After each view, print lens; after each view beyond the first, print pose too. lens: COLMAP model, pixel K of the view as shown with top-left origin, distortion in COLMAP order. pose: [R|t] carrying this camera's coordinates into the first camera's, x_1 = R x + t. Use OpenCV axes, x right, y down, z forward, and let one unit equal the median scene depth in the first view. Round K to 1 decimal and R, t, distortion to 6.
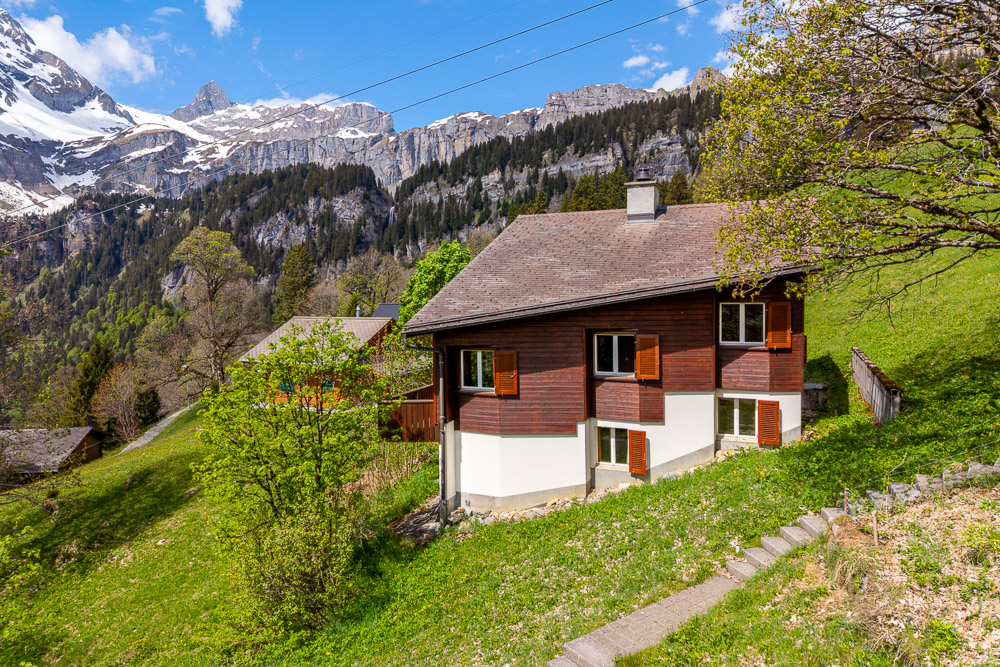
lens RADIAL K [[668.8, 0, 501.0], [0, 668.8, 314.5], [0, 0, 1]] dist [-0.001941, -0.001652]
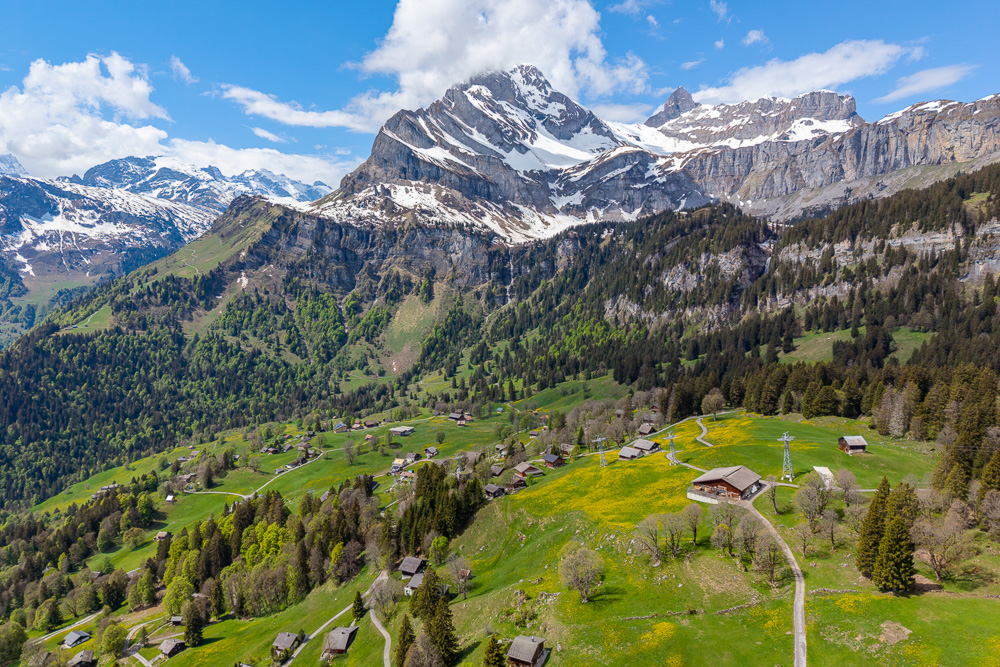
lens RADIAL K [[664.9, 0, 501.2], [0, 664.9, 311.4], [0, 0, 1]] dist [0.011940, -0.003915]
pose [[0.776348, 0.070206, -0.626383, 0.151703], [-0.036285, 0.997107, 0.066785, -0.081770], [0.629260, -0.029121, 0.776649, -0.181443]]
